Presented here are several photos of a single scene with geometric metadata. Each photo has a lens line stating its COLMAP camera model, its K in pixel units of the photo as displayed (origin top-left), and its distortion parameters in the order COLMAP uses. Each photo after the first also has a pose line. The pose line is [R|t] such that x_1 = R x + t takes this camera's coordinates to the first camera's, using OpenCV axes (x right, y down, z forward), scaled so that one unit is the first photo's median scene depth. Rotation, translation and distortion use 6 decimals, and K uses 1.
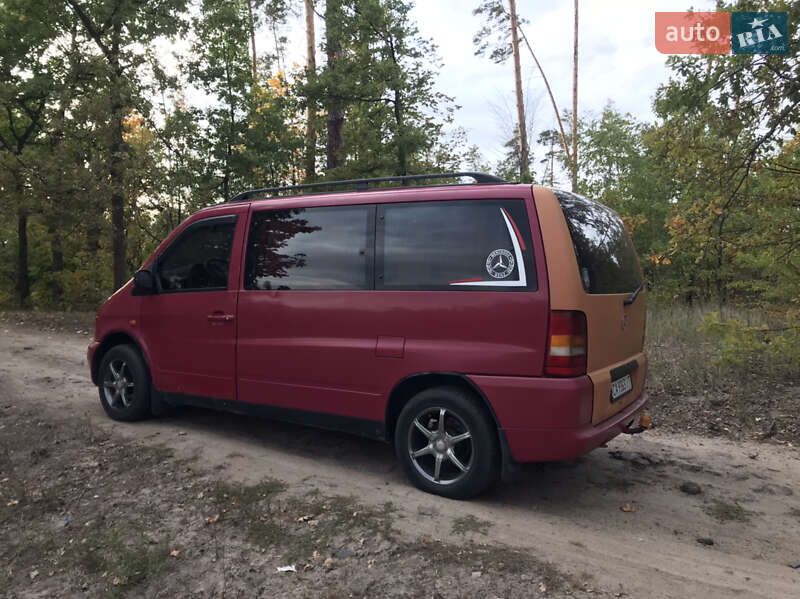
lens RADIAL K [[663.1, 0, 395.0], [0, 663.1, 295.9], [0, 0, 1]] dist [0.033543, -0.040290]
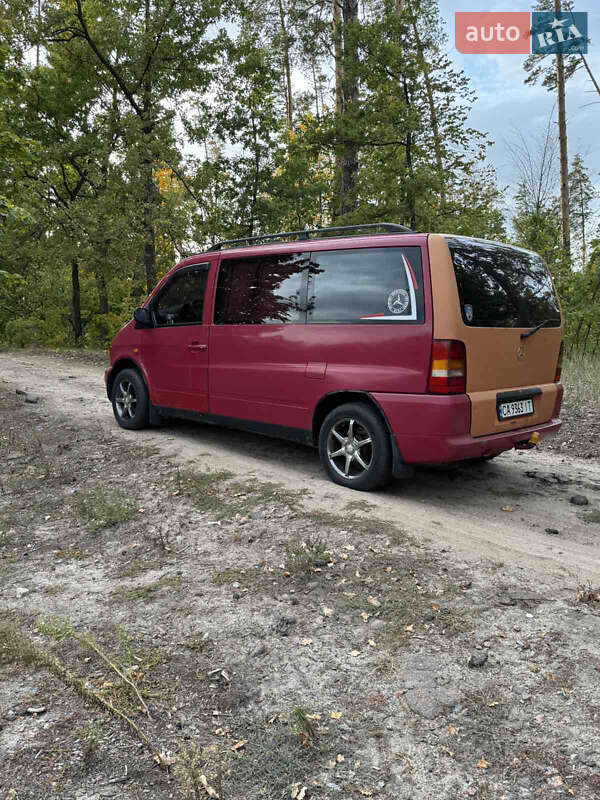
lens RADIAL K [[666.0, 0, 300.0], [0, 666.0, 400.0], [0, 0, 1]] dist [0.183659, -0.380888]
pose [[0.979164, 0.031022, -0.200687, 0.185127], [-0.014240, 0.996319, 0.084535, 0.023942], [0.202570, -0.079915, 0.976001, -0.196441]]
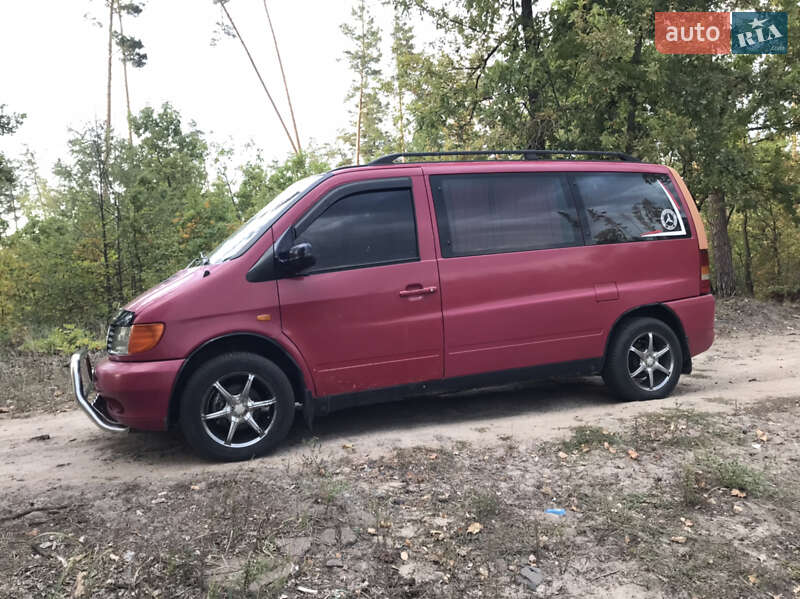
lens RADIAL K [[663.1, 0, 395.0], [0, 663.1, 295.9], [0, 0, 1]] dist [0.033543, -0.040290]
pose [[0.586453, -0.071953, 0.806781, -1.030474], [0.104740, 0.994420, 0.012552, 0.025561], [-0.803183, 0.077141, 0.590717, 0.513356]]
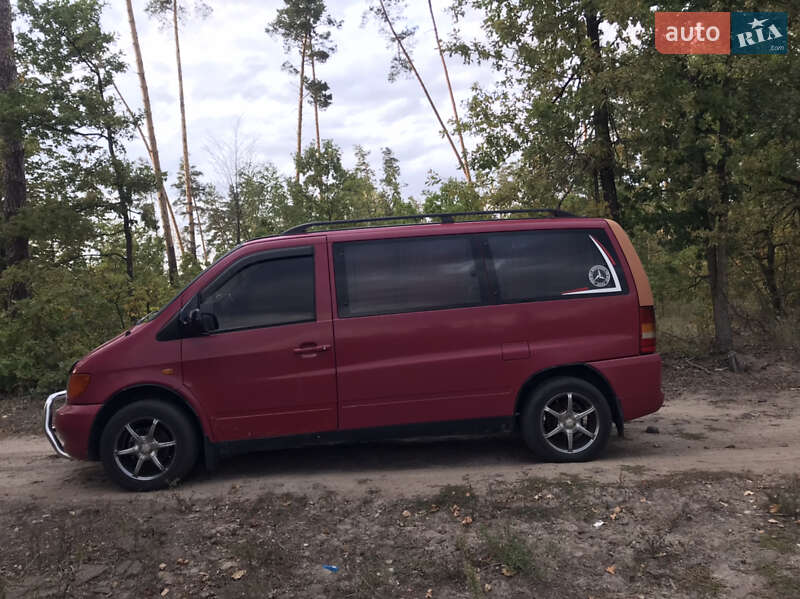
lens RADIAL K [[663.1, 0, 395.0], [0, 663.1, 295.9], [0, 0, 1]] dist [0.033543, -0.040290]
pose [[0.802608, -0.049816, 0.594423, -0.765412], [0.093399, 0.994711, -0.042747, 0.008108], [-0.589150, 0.089828, 0.803015, 0.134630]]
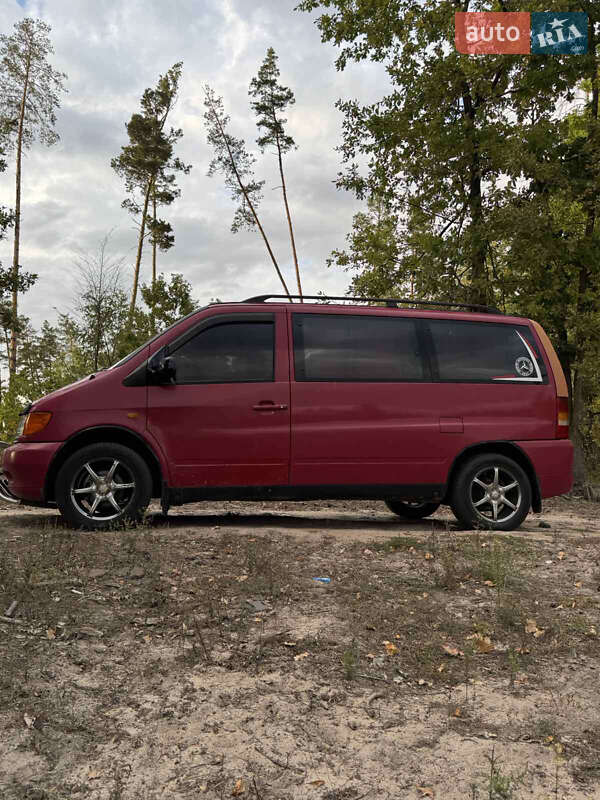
lens RADIAL K [[666.0, 0, 300.0], [0, 666.0, 400.0], [0, 0, 1]] dist [0.183659, -0.380888]
pose [[0.711069, 0.064360, 0.700171, -0.997801], [0.027028, 0.992564, -0.118686, 0.153136], [-0.702603, 0.103318, 0.704042, 0.227824]]
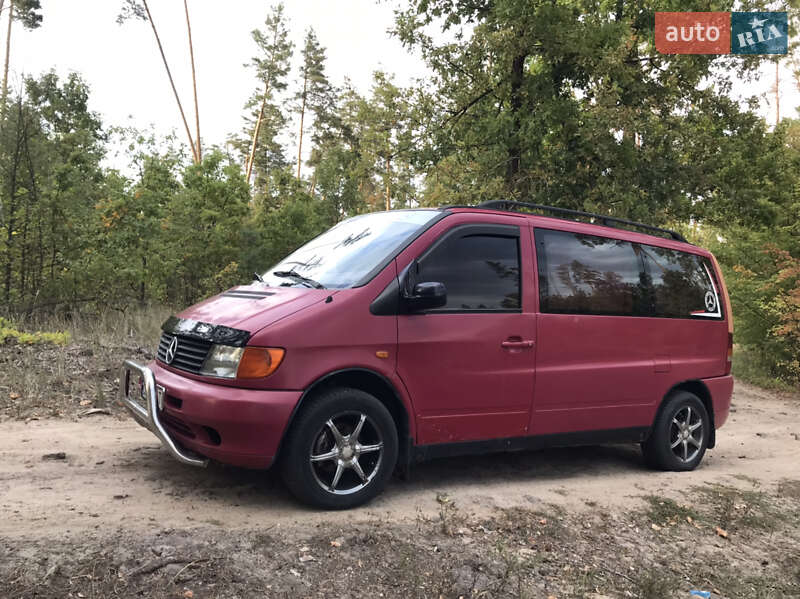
lens RADIAL K [[663.1, 0, 395.0], [0, 663.1, 295.9], [0, 0, 1]] dist [0.033543, -0.040290]
pose [[0.406337, 0.027708, 0.913303, -1.157648], [-0.033521, 0.999319, -0.015404, -0.011346], [-0.913108, -0.024356, 0.406989, 0.818051]]
